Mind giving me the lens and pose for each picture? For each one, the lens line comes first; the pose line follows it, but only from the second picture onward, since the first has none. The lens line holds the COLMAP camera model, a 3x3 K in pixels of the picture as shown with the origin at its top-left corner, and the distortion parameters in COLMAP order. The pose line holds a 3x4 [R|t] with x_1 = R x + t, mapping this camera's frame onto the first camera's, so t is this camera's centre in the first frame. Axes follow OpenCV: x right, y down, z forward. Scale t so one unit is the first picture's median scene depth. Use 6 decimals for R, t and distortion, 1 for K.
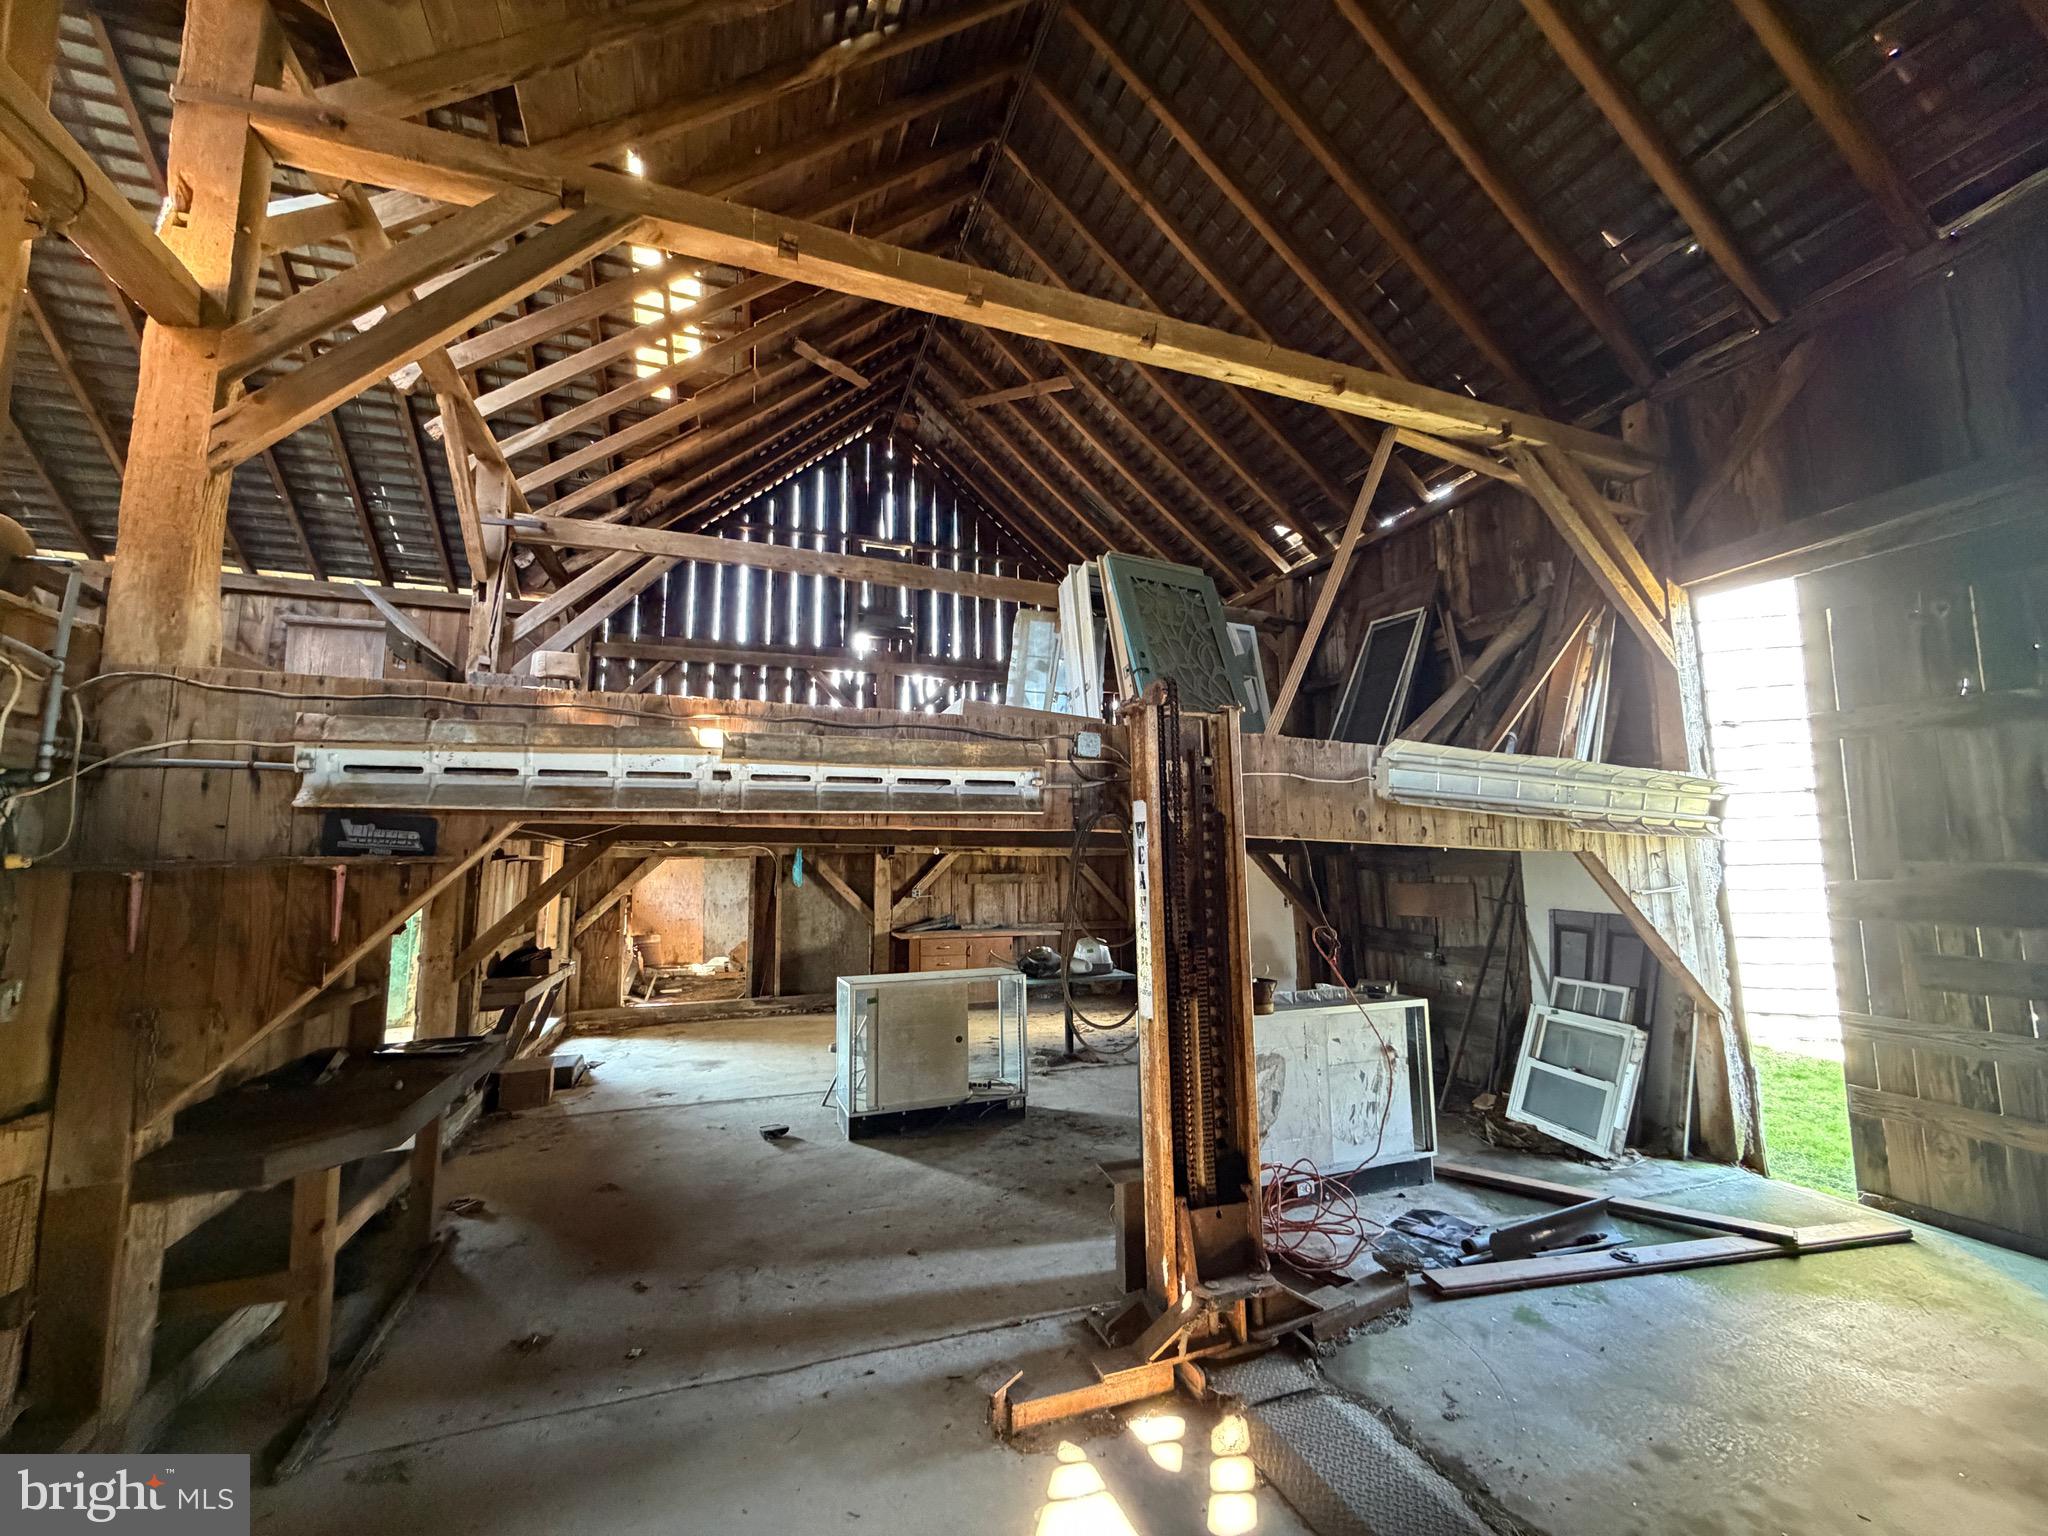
lens RADIAL K [[811.6, 0, 1015.0], [0, 811.6, 770.4], [0, 0, 1]] dist [0.003042, -0.000006]
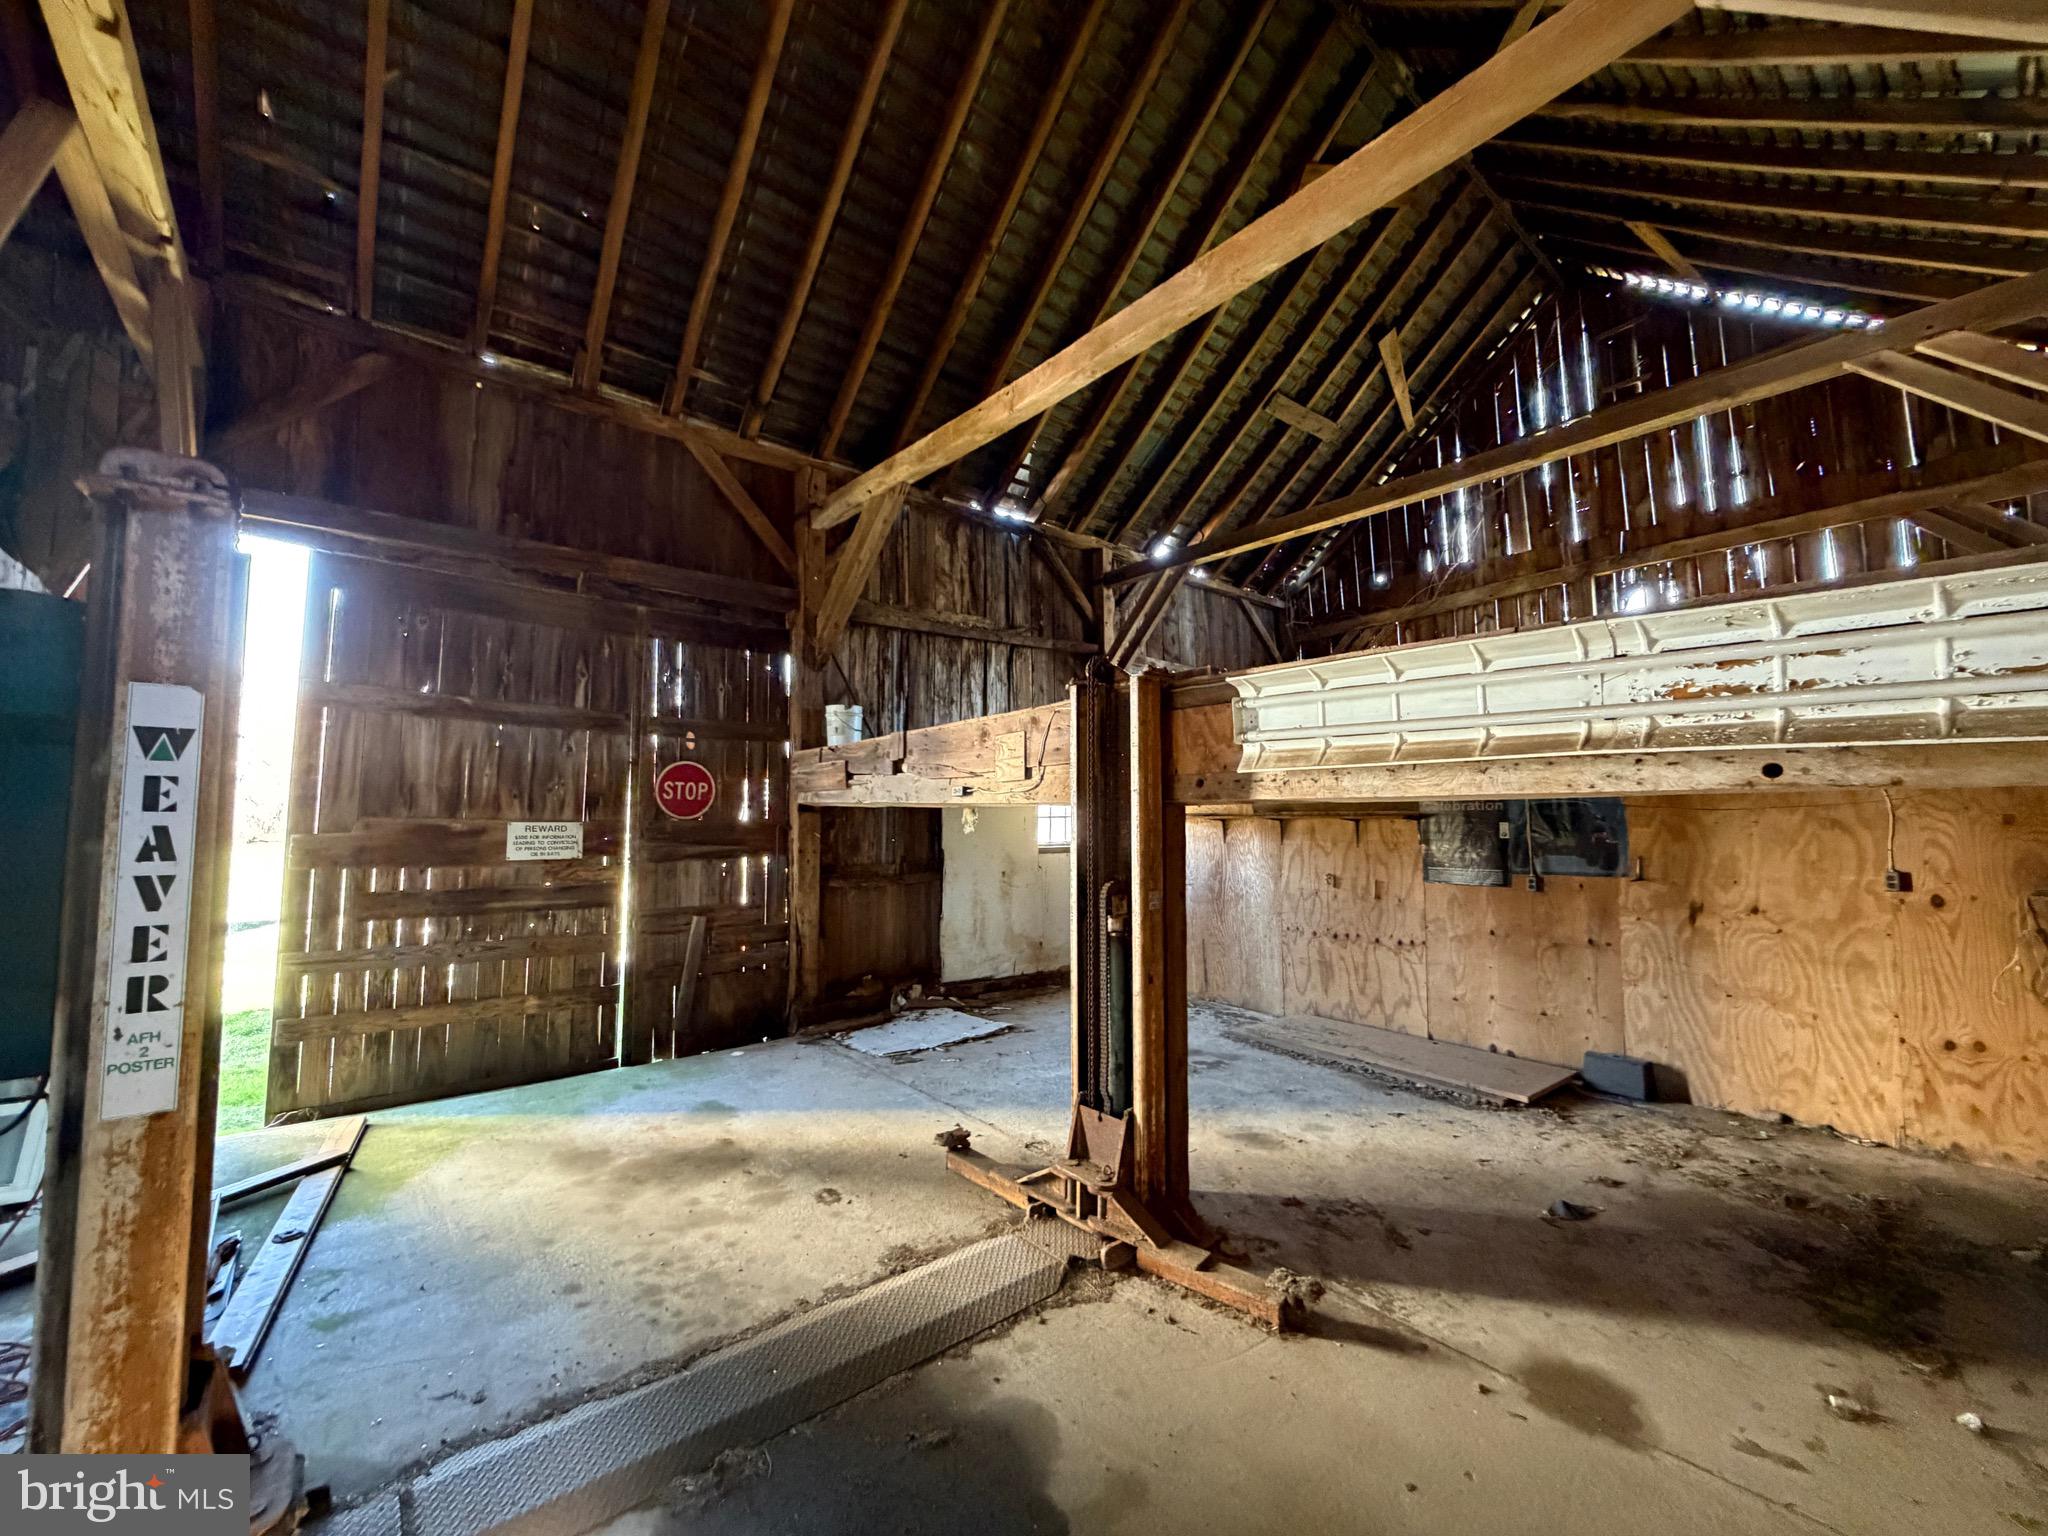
lens RADIAL K [[811.6, 0, 1016.8], [0, 811.6, 771.4], [0, 0, 1]] dist [0.003042, -0.000006]
pose [[-0.334778, 0.067341, 0.939888, -0.426100], [-0.109738, 0.987870, -0.109866, 0.083109], [-0.935885, -0.139923, -0.323327, 0.585334]]
